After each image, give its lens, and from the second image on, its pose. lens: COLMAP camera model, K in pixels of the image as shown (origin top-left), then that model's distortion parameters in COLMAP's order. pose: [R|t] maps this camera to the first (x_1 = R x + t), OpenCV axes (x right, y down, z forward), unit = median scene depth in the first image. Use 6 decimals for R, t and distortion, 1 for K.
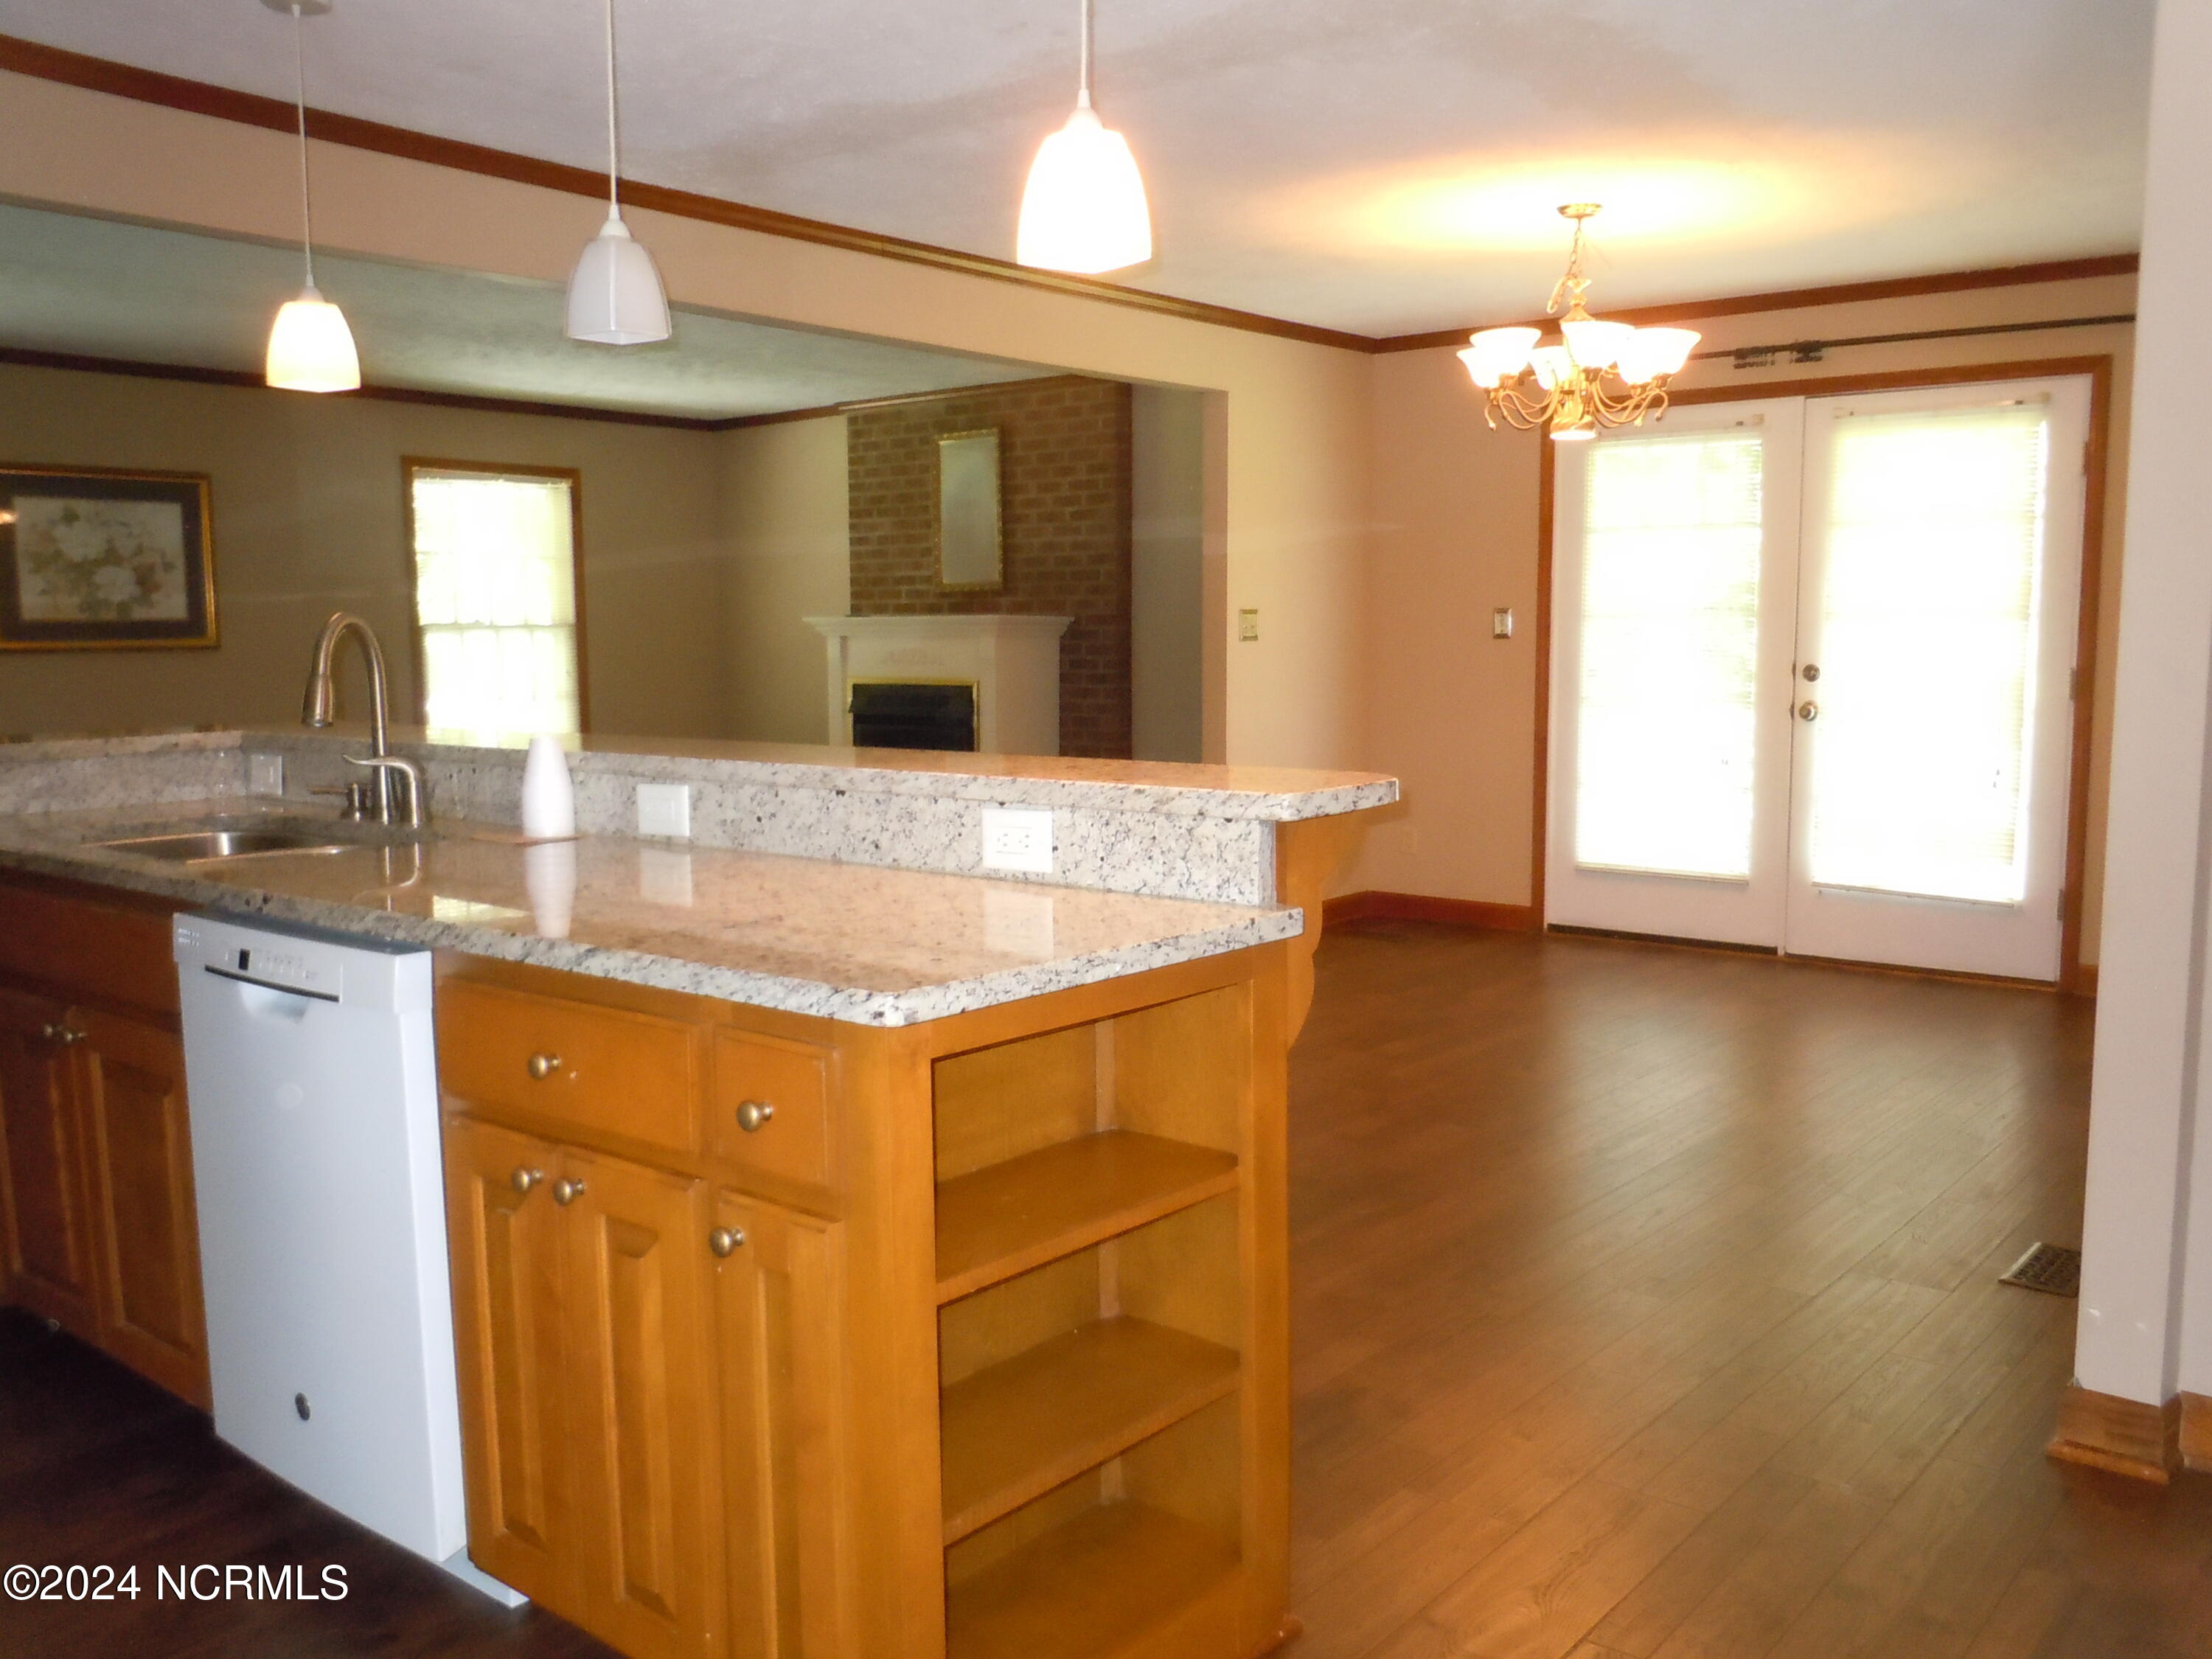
lens RADIAL K [[1865.7, 0, 1106.0], [0, 1865.7, 829.5], [0, 0, 1]] dist [-0.006542, 0.005632]
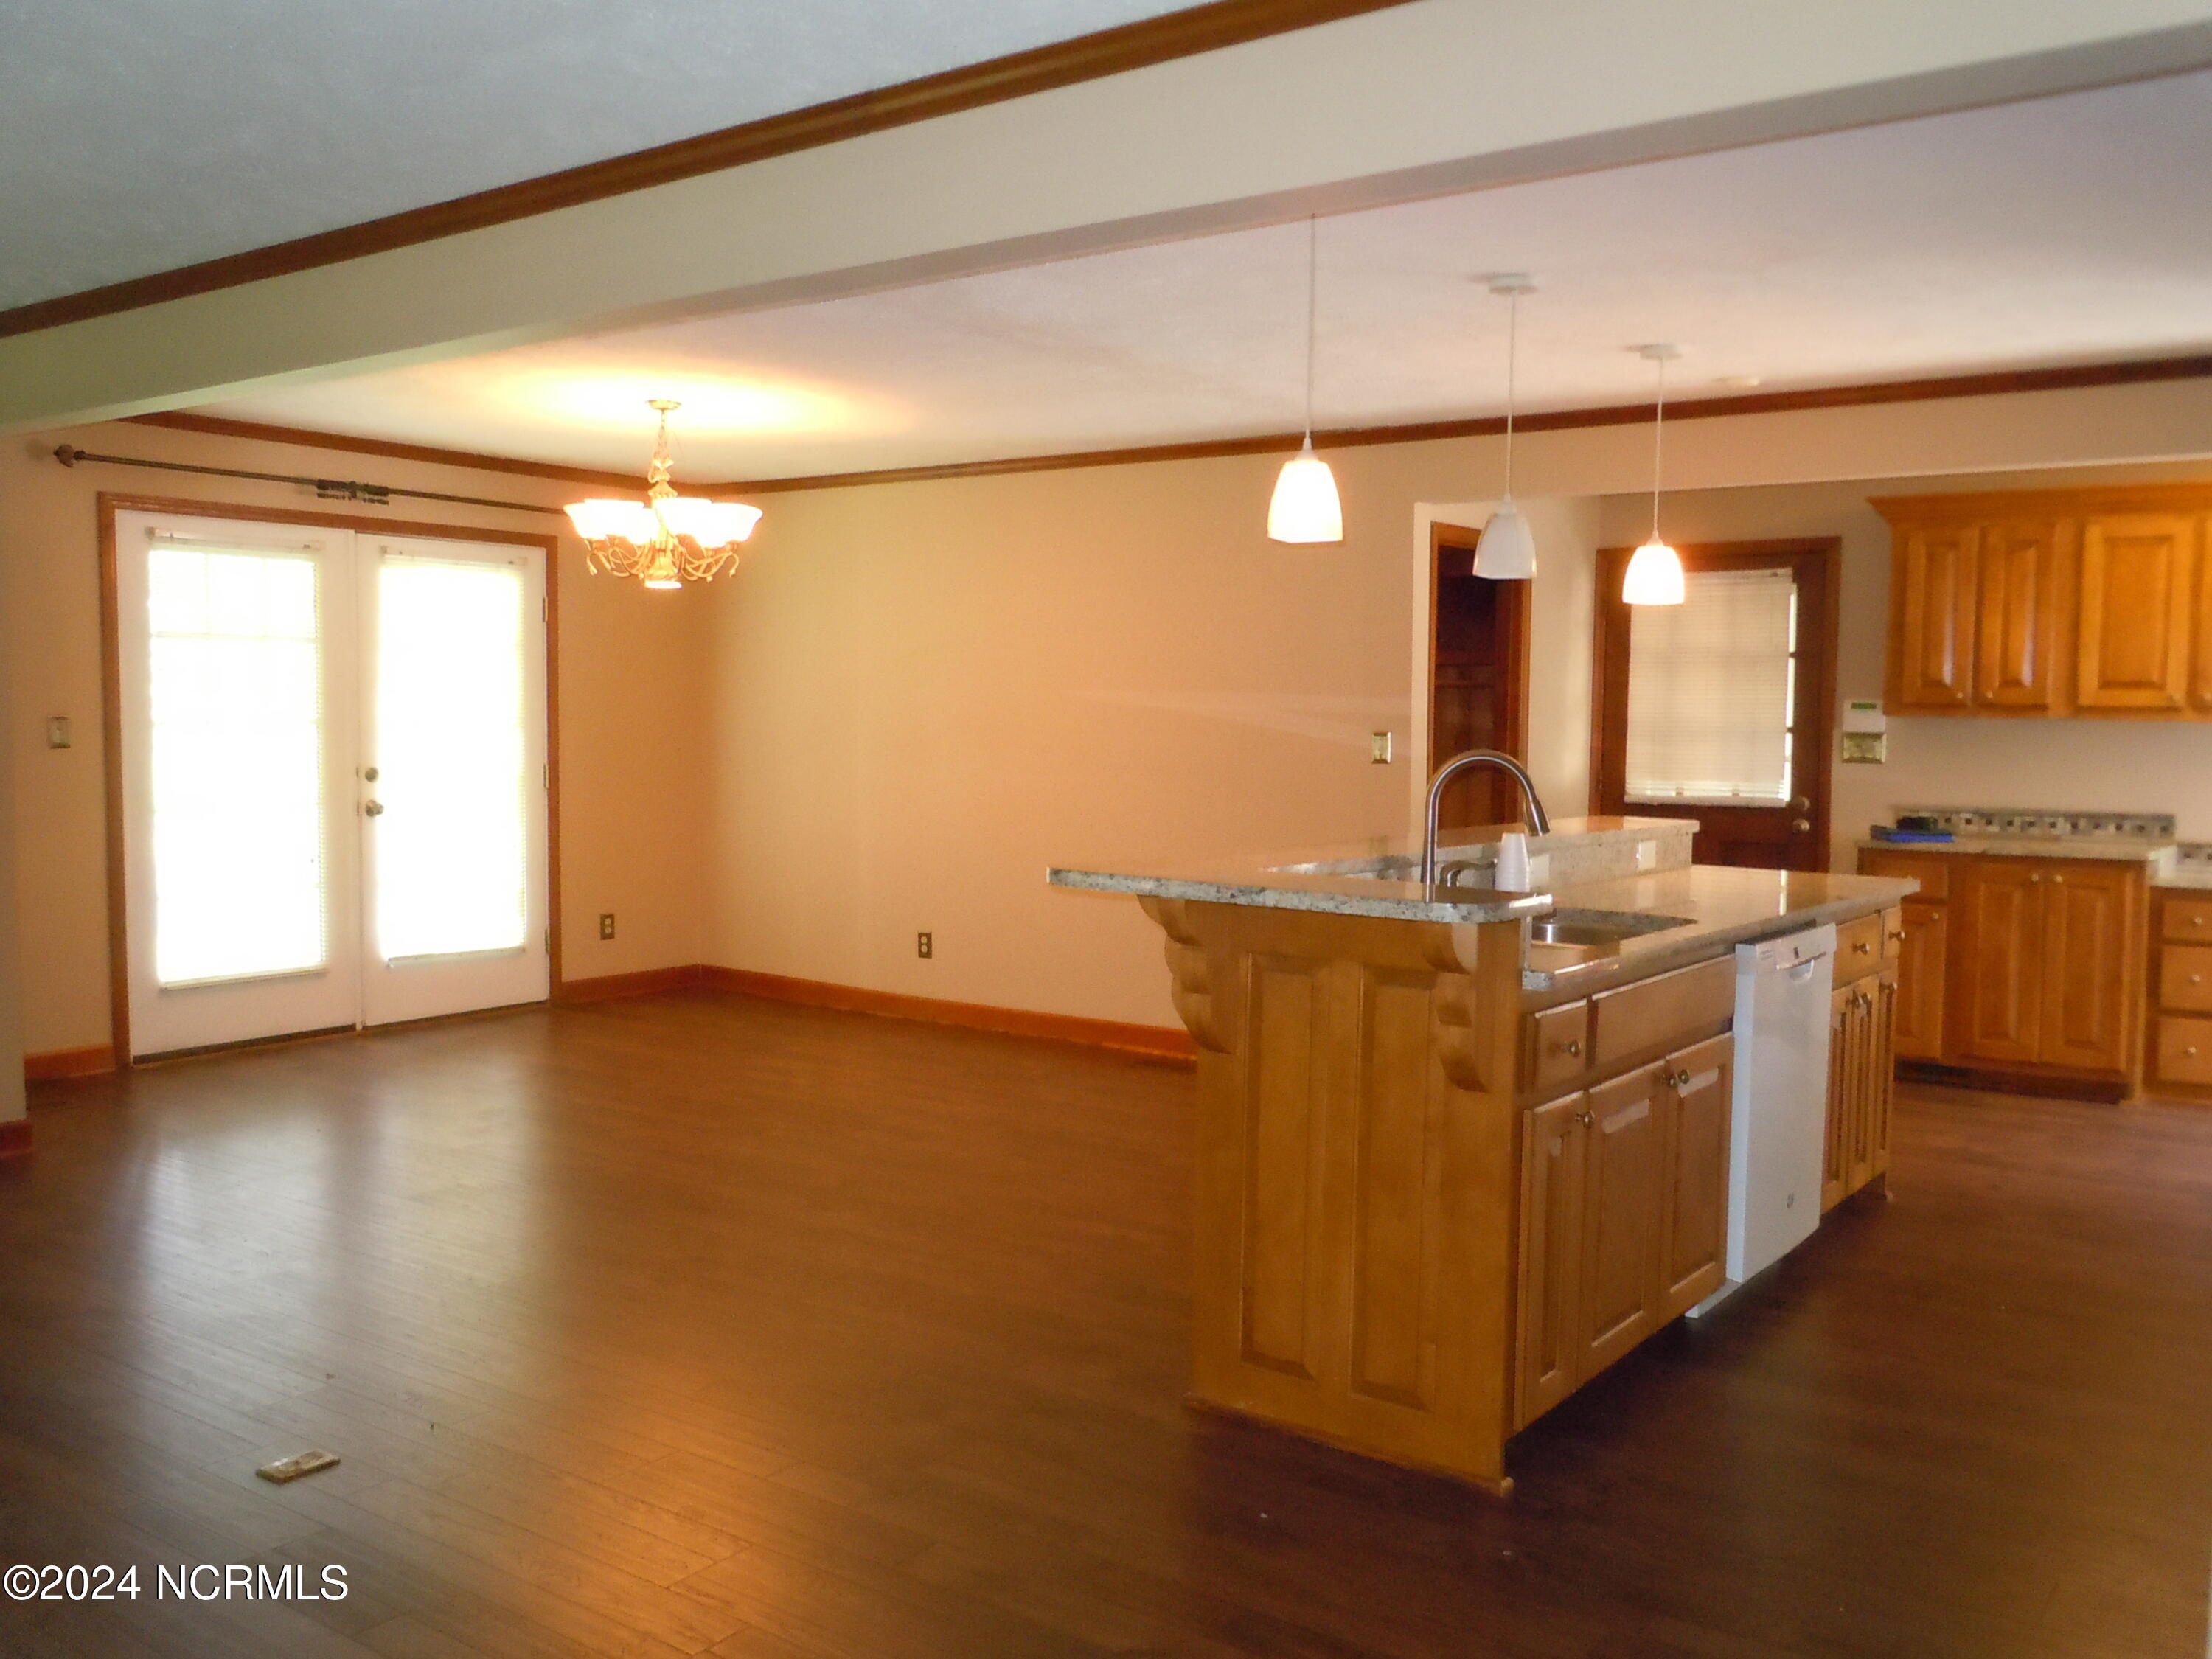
lens RADIAL K [[1865.7, 0, 1106.0], [0, 1865.7, 829.5], [0, 0, 1]] dist [-0.006542, 0.005632]
pose [[-0.043844, -0.065444, 0.996893, -0.774612], [0.100717, 0.992479, 0.069584, -0.085165], [-0.993949, 0.103455, -0.036923, 0.605160]]
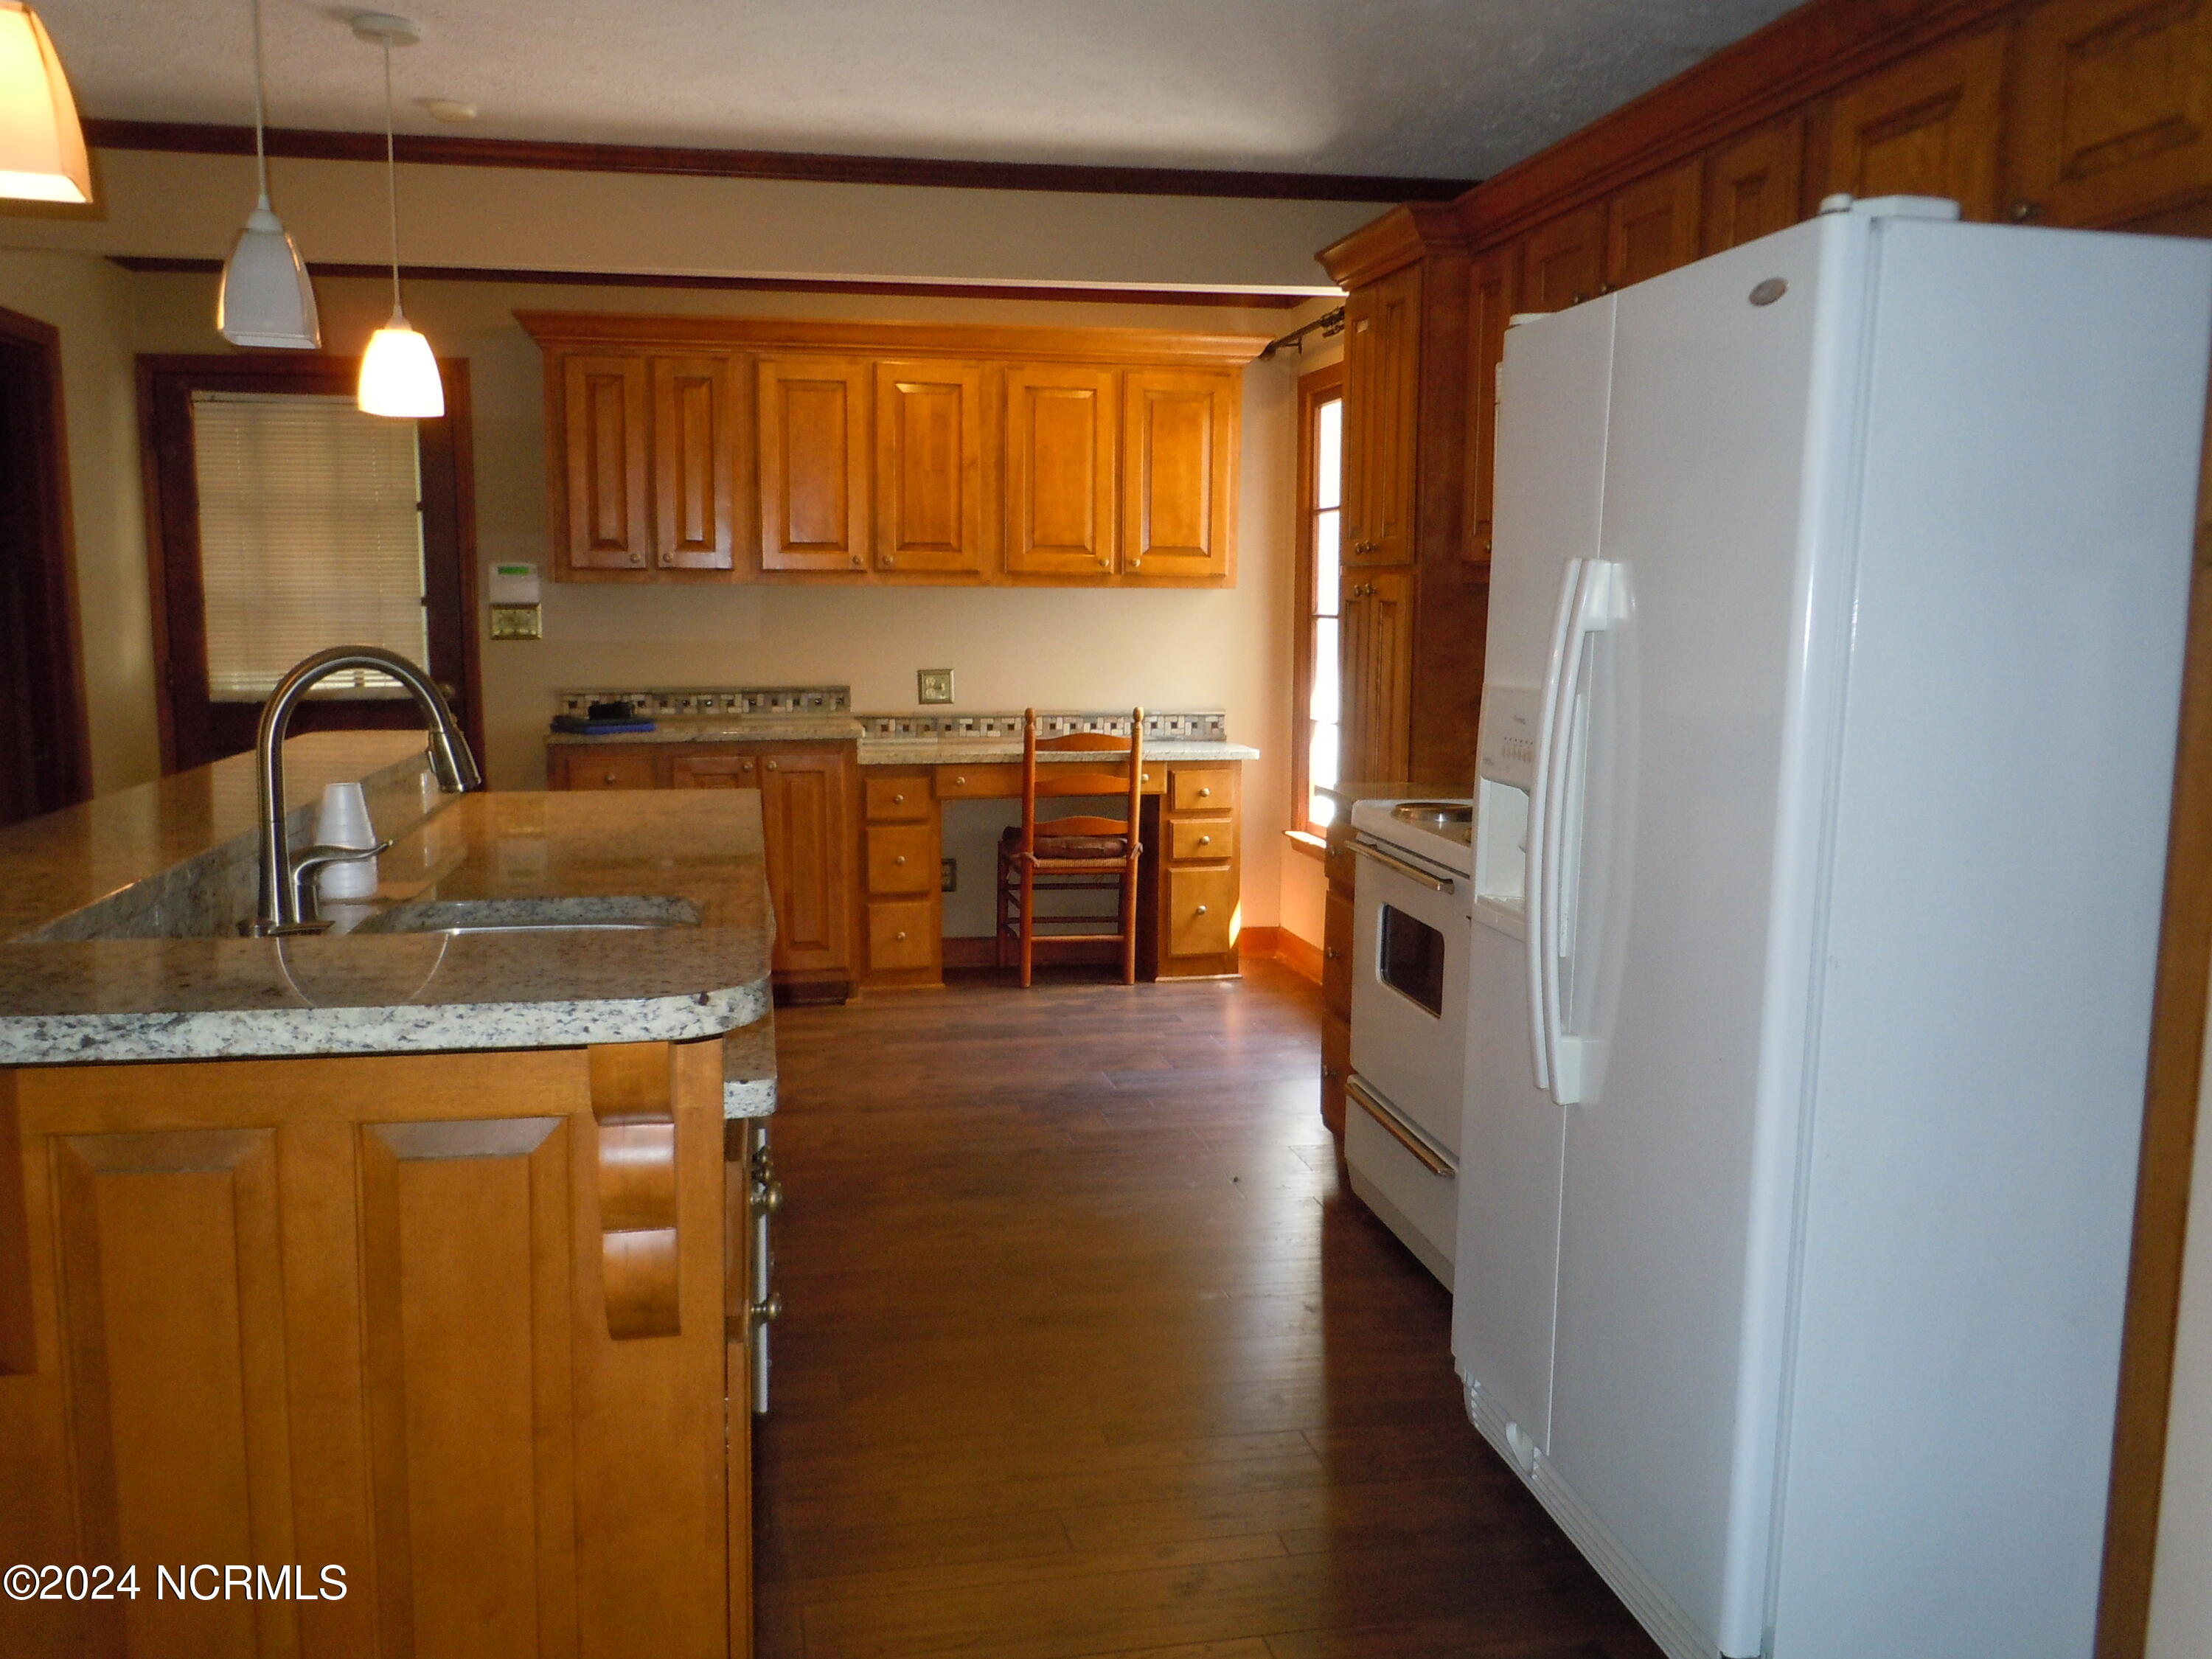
lens RADIAL K [[1865.7, 0, 1106.0], [0, 1865.7, 829.5], [0, 0, 1]] dist [-0.006542, 0.005632]
pose [[-0.765412, -0.084126, 0.638018, -0.593766], [0.069695, 0.974752, 0.212137, -0.085324], [-0.639755, 0.206839, -0.740224, 0.618733]]
